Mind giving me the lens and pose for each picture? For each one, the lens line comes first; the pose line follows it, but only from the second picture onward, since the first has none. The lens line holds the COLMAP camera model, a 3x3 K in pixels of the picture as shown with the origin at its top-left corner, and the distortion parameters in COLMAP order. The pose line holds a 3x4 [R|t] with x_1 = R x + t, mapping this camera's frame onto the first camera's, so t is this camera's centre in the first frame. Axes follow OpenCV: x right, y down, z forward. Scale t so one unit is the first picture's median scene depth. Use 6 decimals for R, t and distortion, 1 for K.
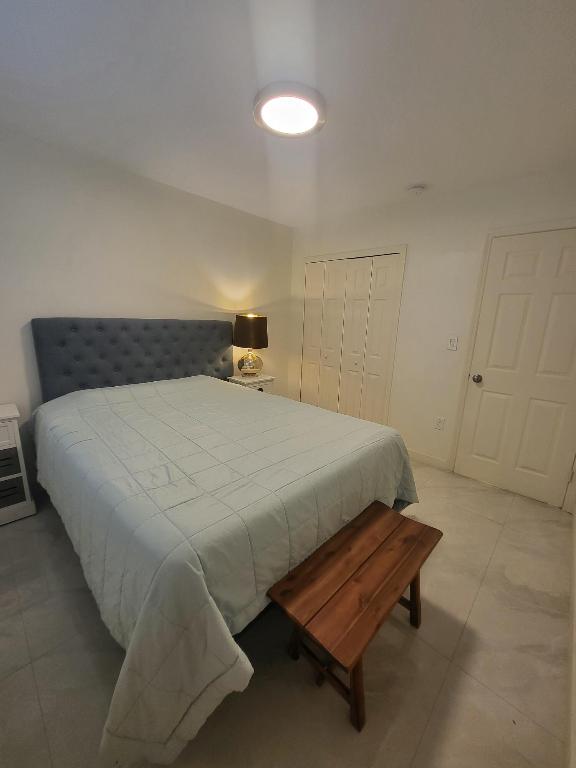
lens RADIAL K [[300.0, 0, 286.9], [0, 300.0, 387.5], [0, 0, 1]] dist [-0.004708, 0.000240]
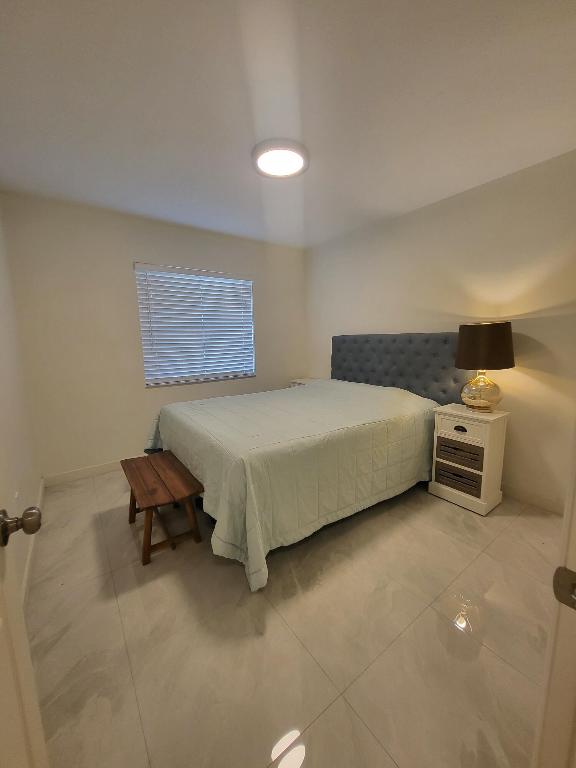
lens RADIAL K [[300.0, 0, 287.6], [0, 300.0, 377.3], [0, 0, 1]] dist [-0.004708, 0.000240]
pose [[-0.161712, 0.098486, -0.981911, 0.748906], [-0.215894, 0.967373, 0.132584, -0.129499], [0.962932, 0.233429, -0.135173, 0.786630]]
